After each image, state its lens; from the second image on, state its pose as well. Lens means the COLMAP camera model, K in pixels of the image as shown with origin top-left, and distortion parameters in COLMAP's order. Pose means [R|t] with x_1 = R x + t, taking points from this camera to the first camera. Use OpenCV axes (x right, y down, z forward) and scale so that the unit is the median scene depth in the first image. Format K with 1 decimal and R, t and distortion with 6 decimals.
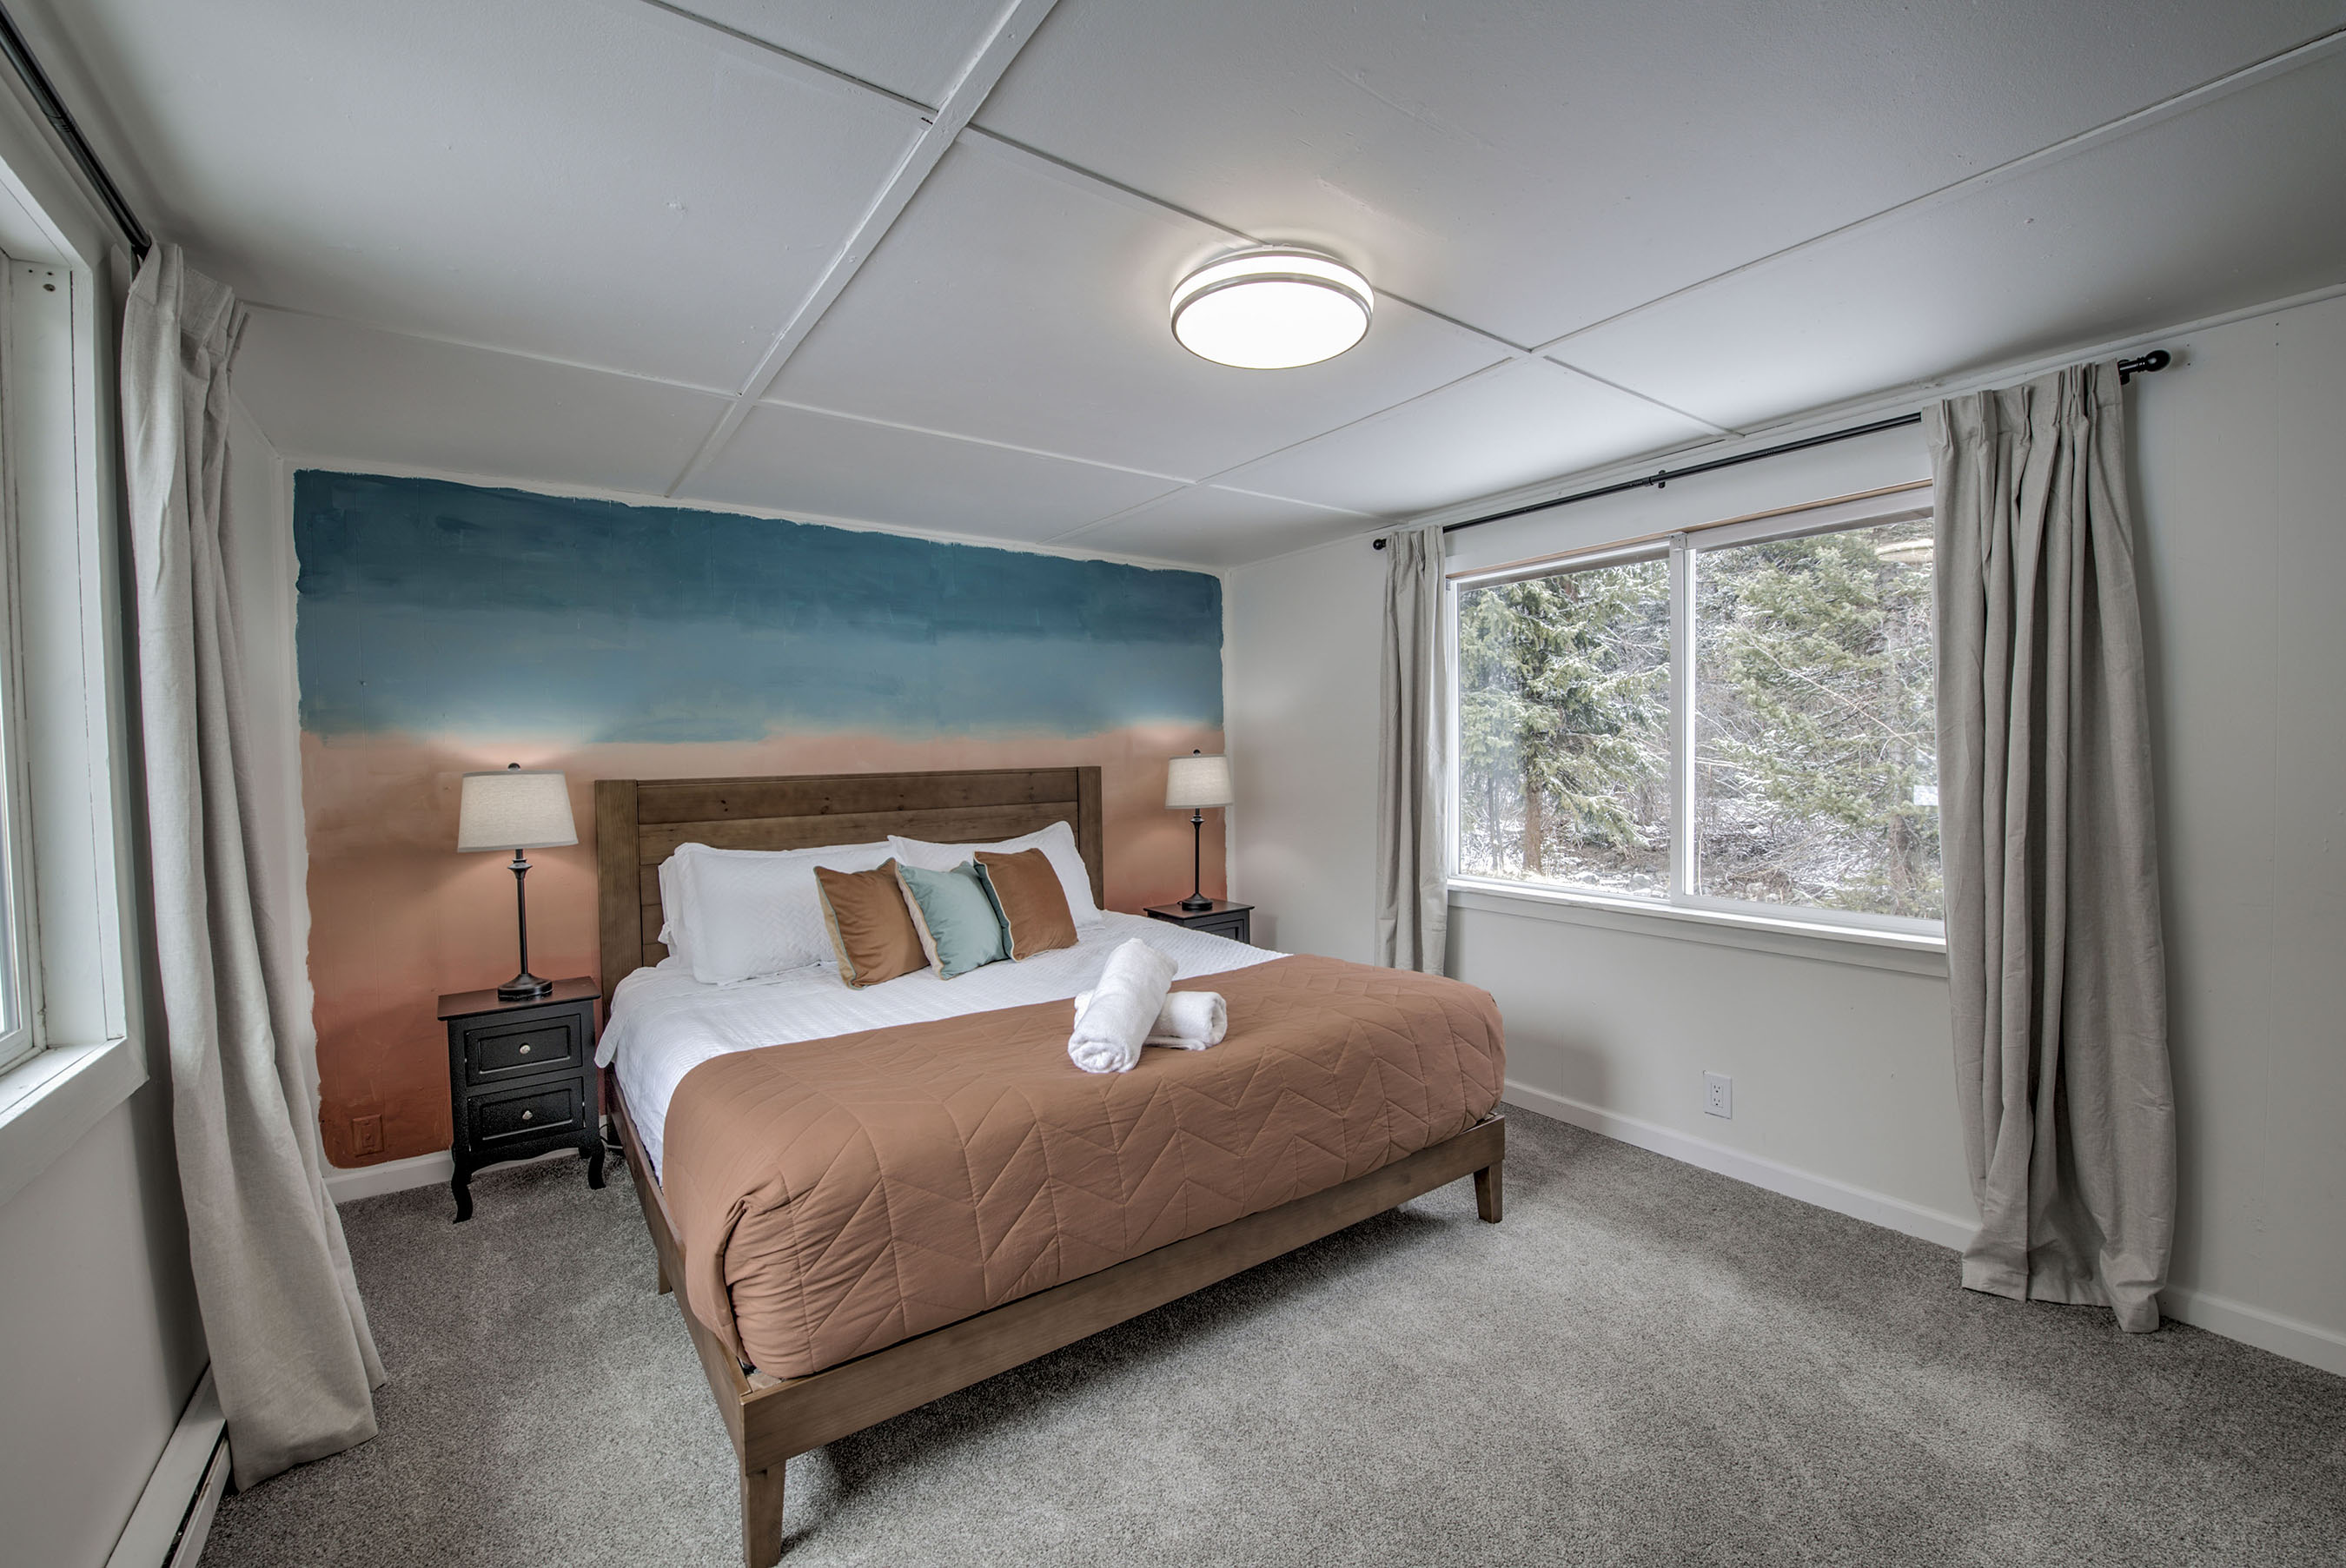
lens RADIAL K [[958.9, 0, 1180.7], [0, 958.9, 779.4], [0, 0, 1]] dist [-0.018173, -0.001776]
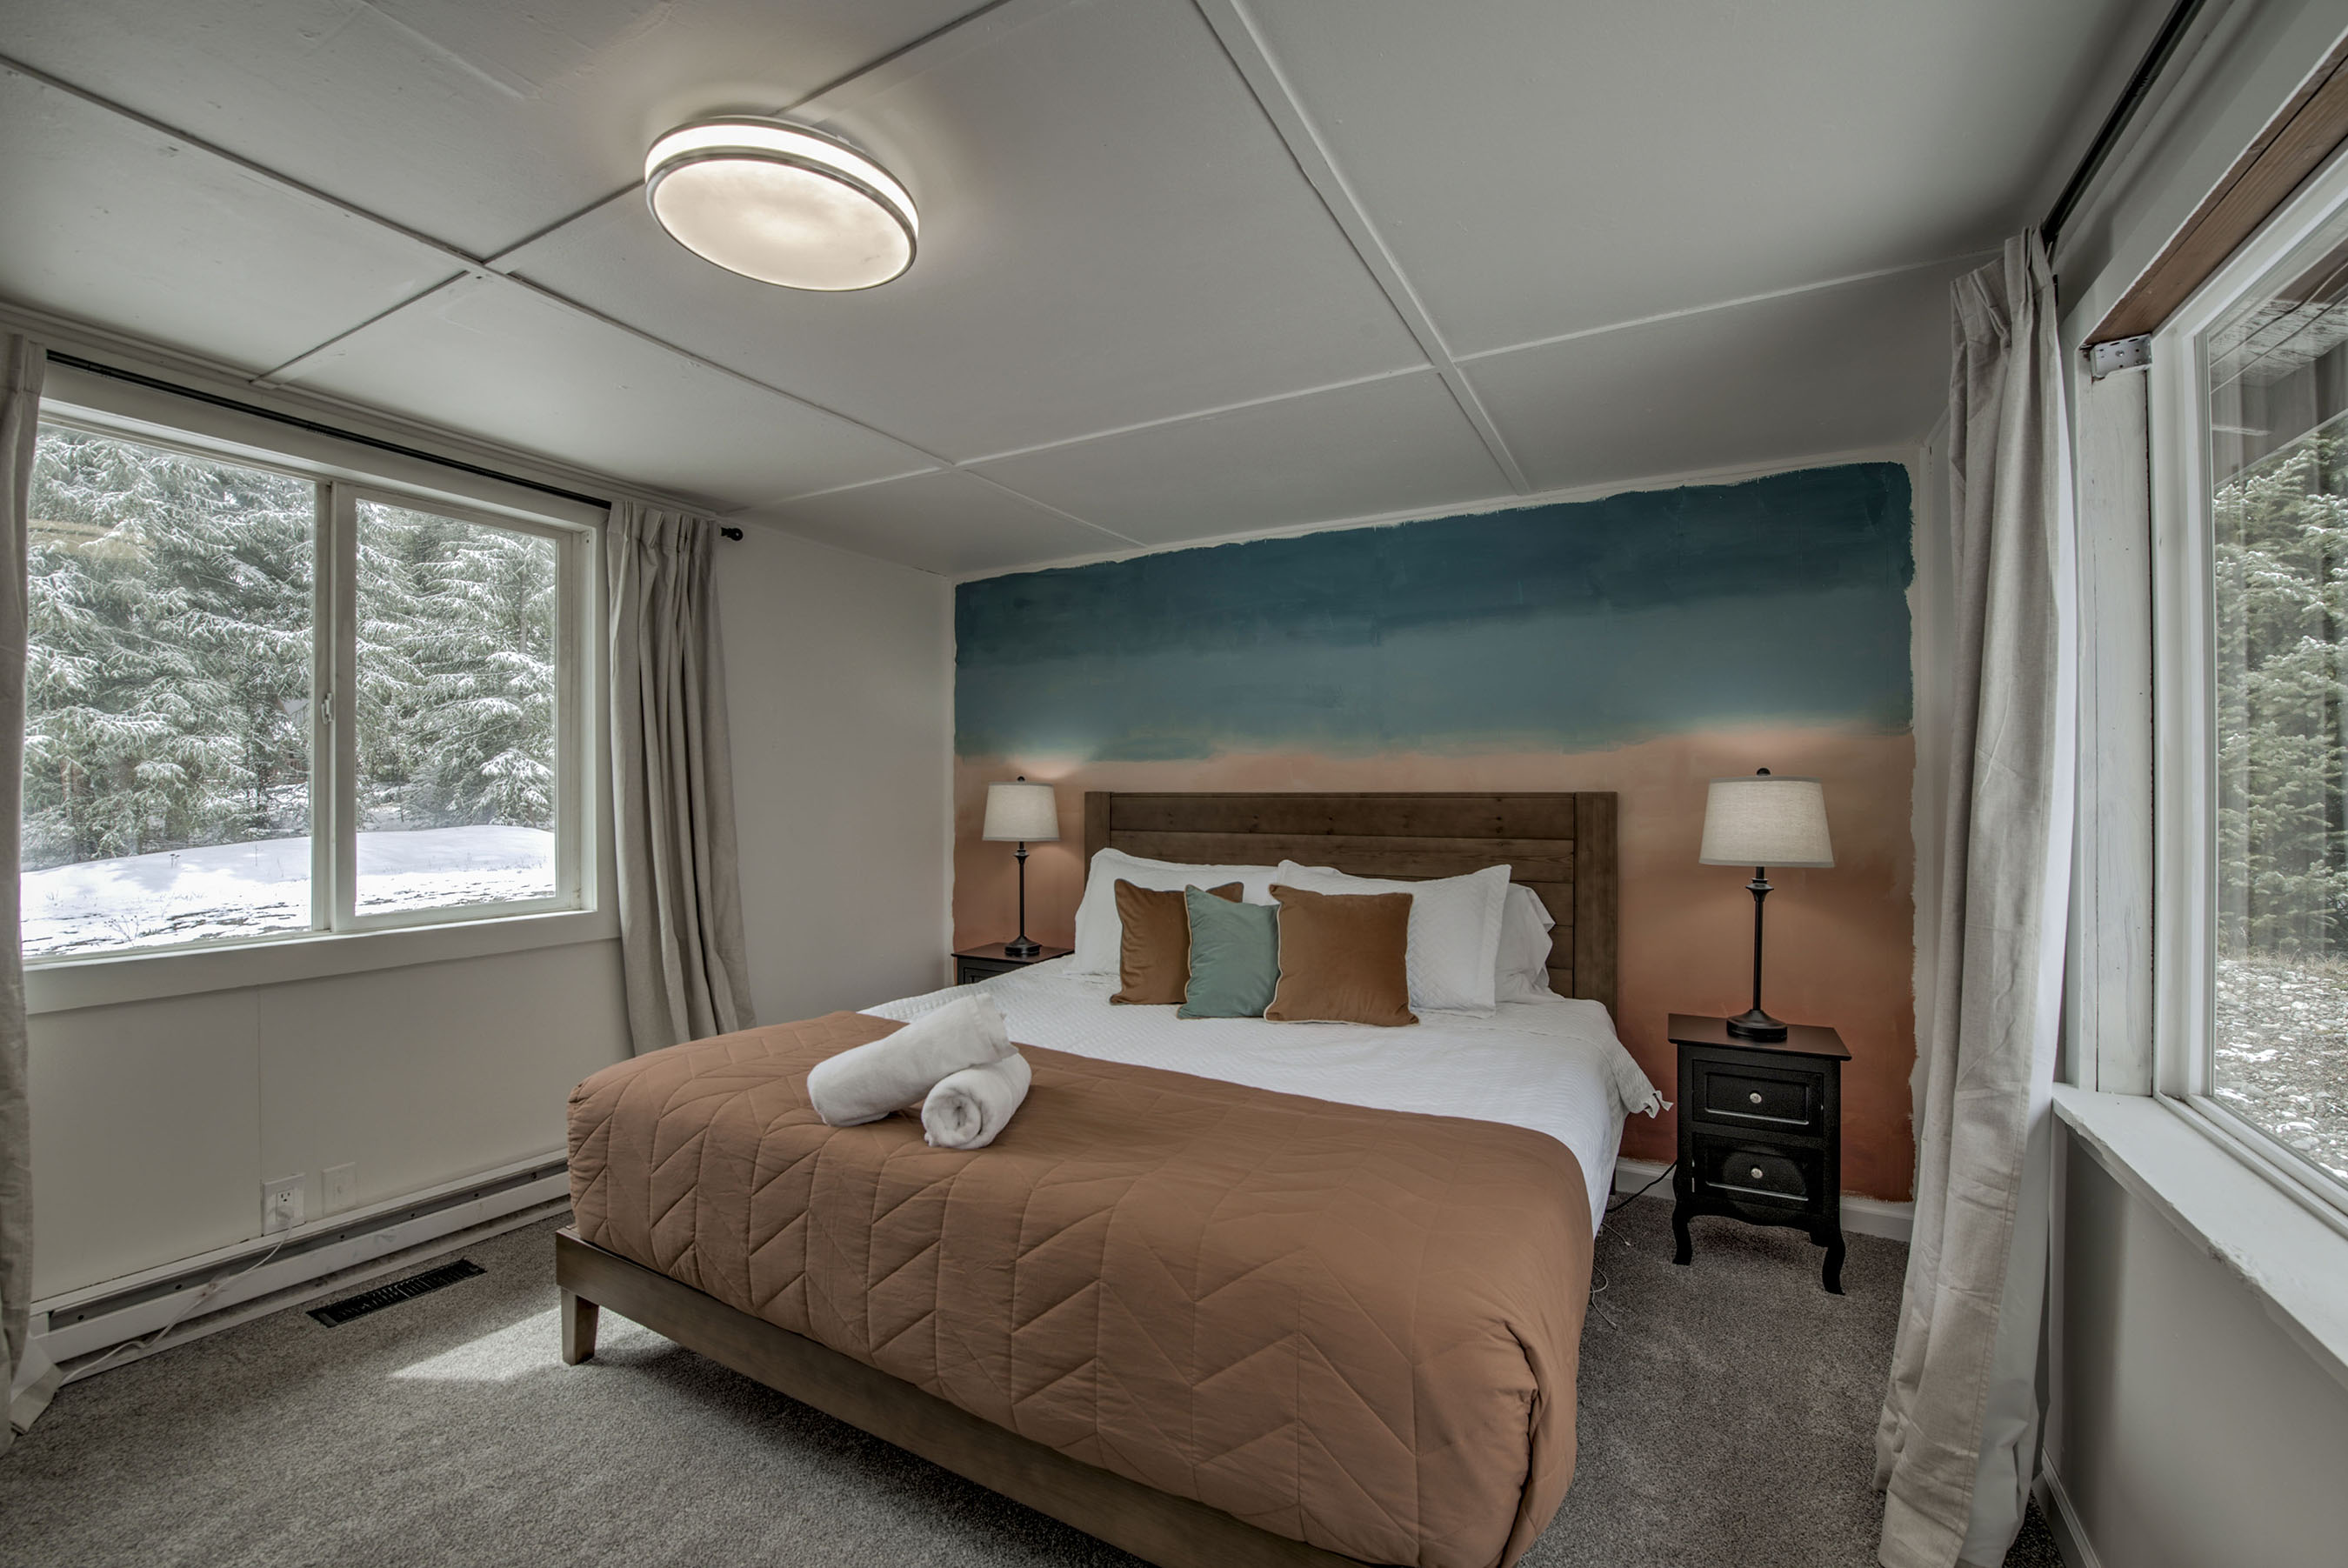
lens RADIAL K [[959.8, 0, 1157.2], [0, 959.8, 782.5], [0, 0, 1]] dist [-0.018173, -0.001776]
pose [[0.411390, 0.014810, -0.911339, 0.544980], [-0.030667, 0.999527, 0.002400, -0.016405], [0.910944, 0.026960, 0.411649, 0.562856]]
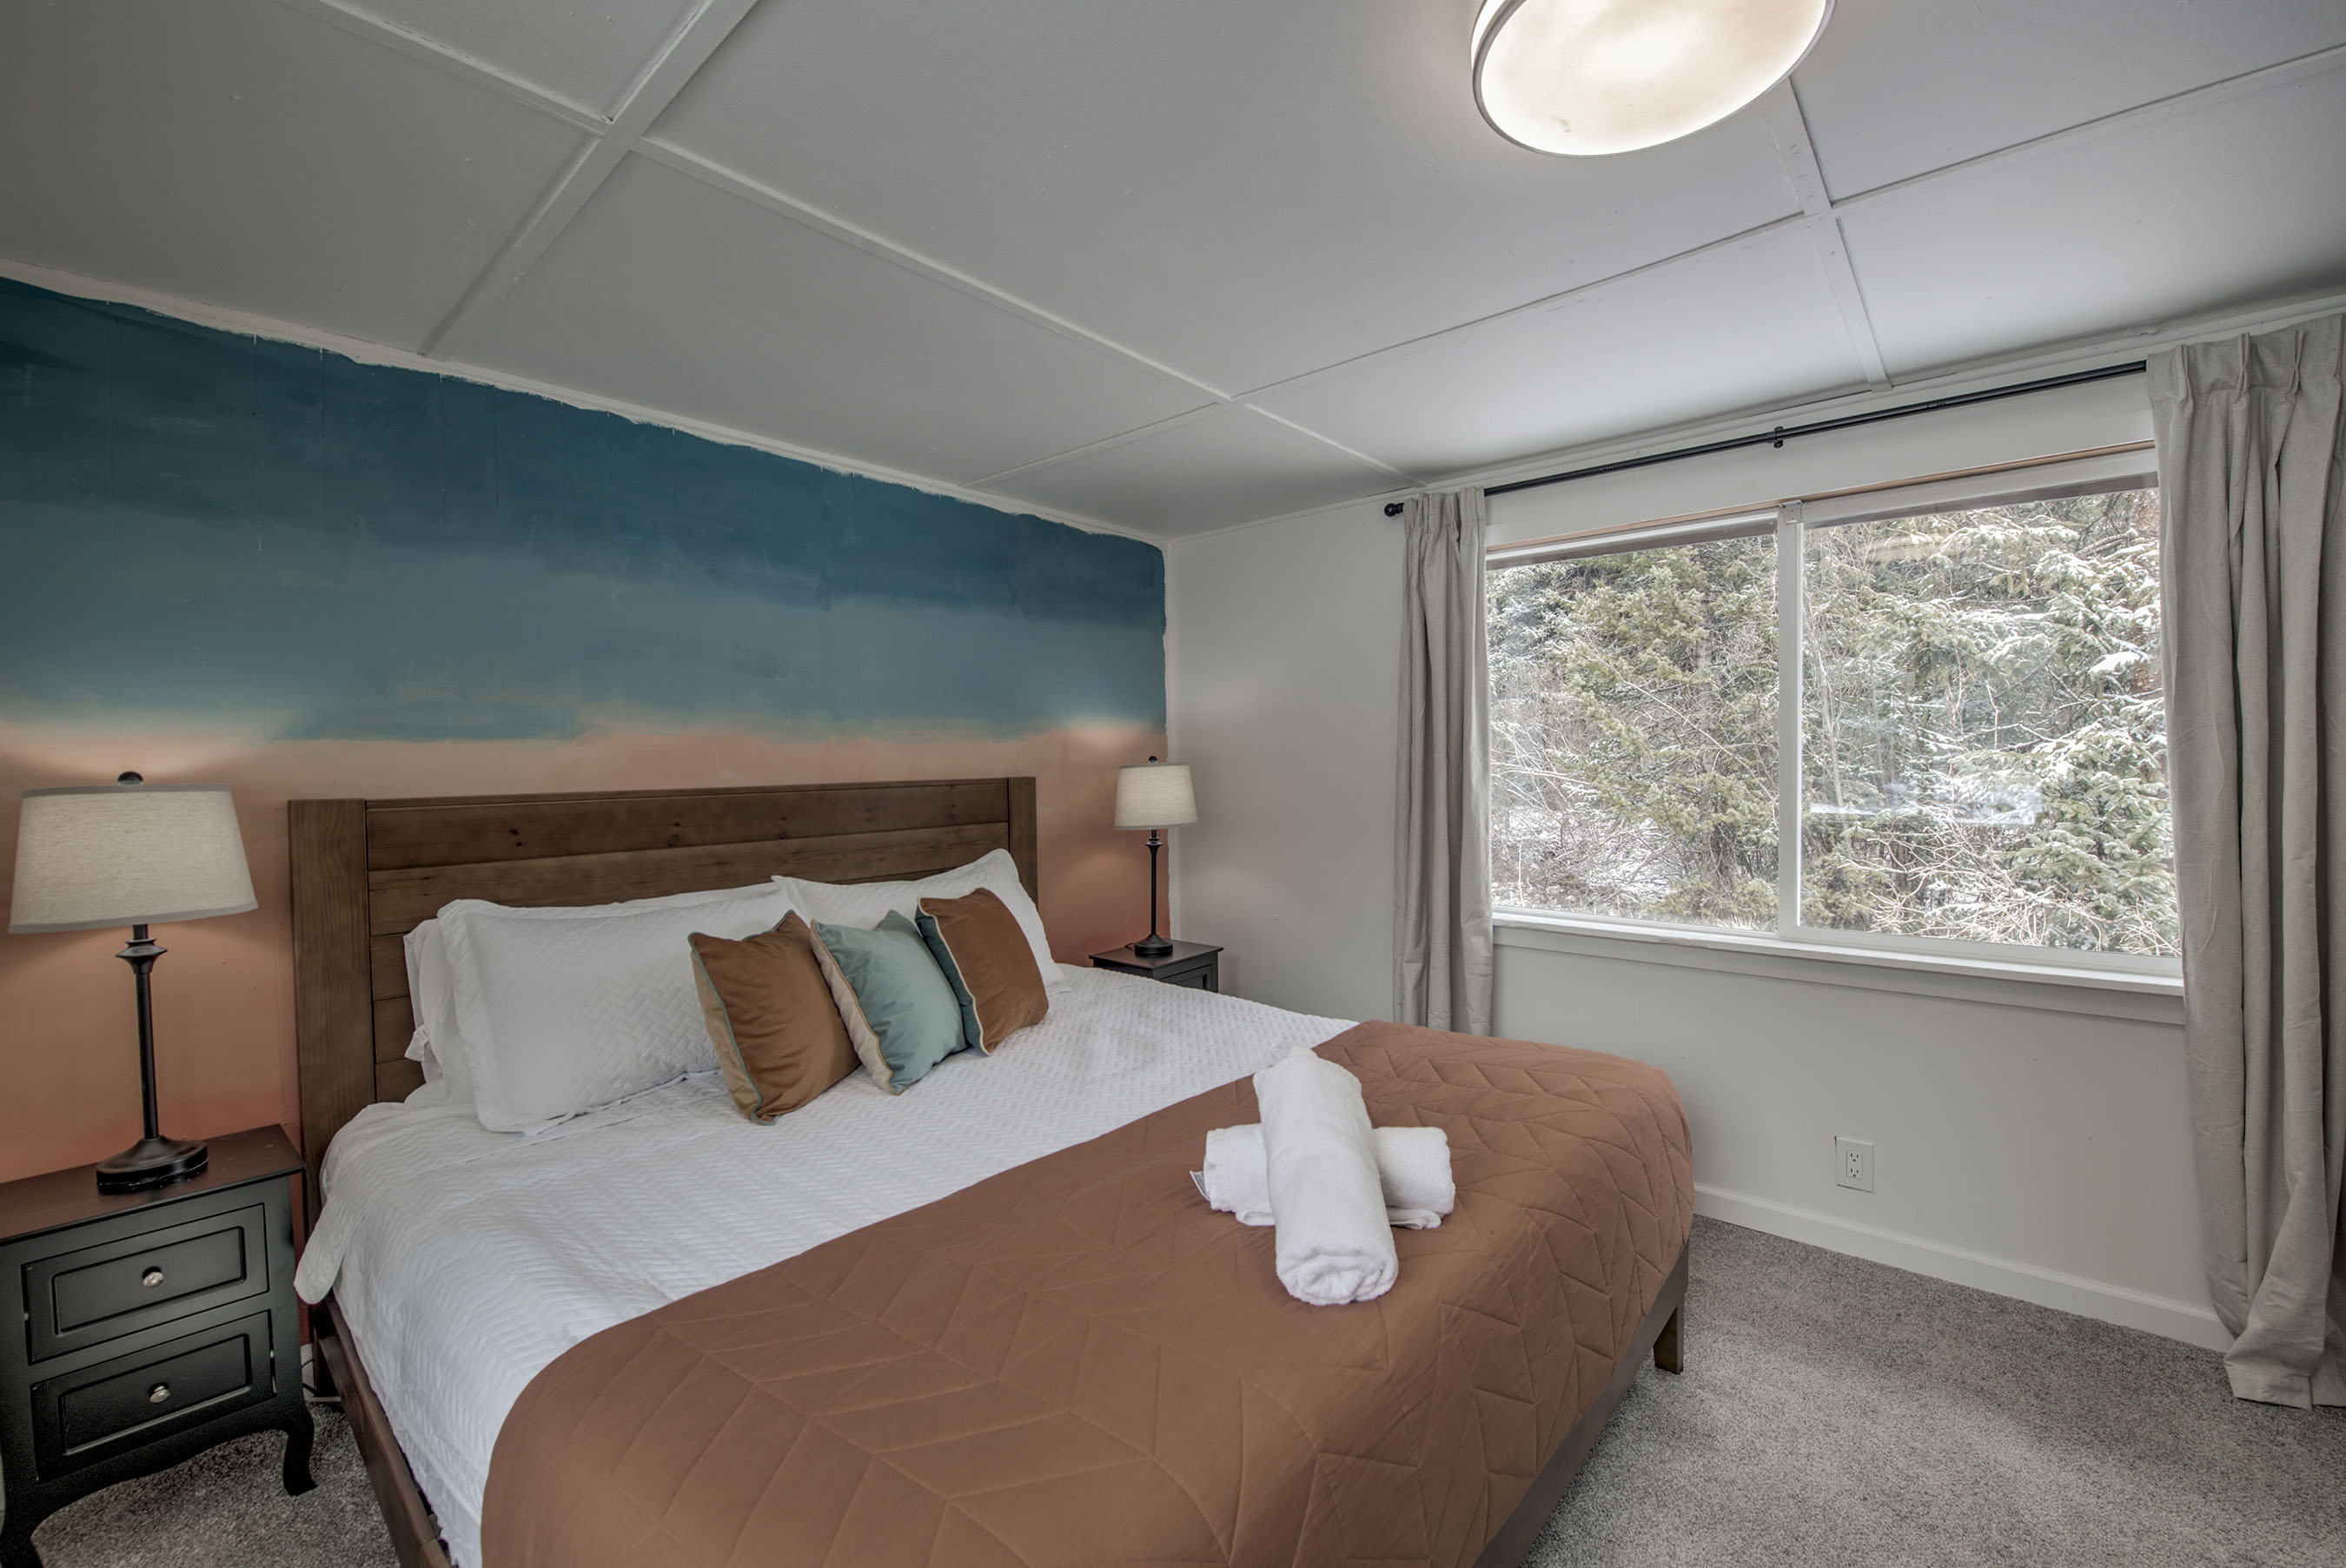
lens RADIAL K [[958.9, 0, 1180.4], [0, 958.9, 781.0], [0, 0, 1]] dist [-0.018173, -0.001776]
pose [[0.975268, -0.001490, 0.221022, -0.189158], [0.003480, 0.999957, -0.008612, -0.004250], [-0.221000, 0.009169, 0.975231, 0.281957]]
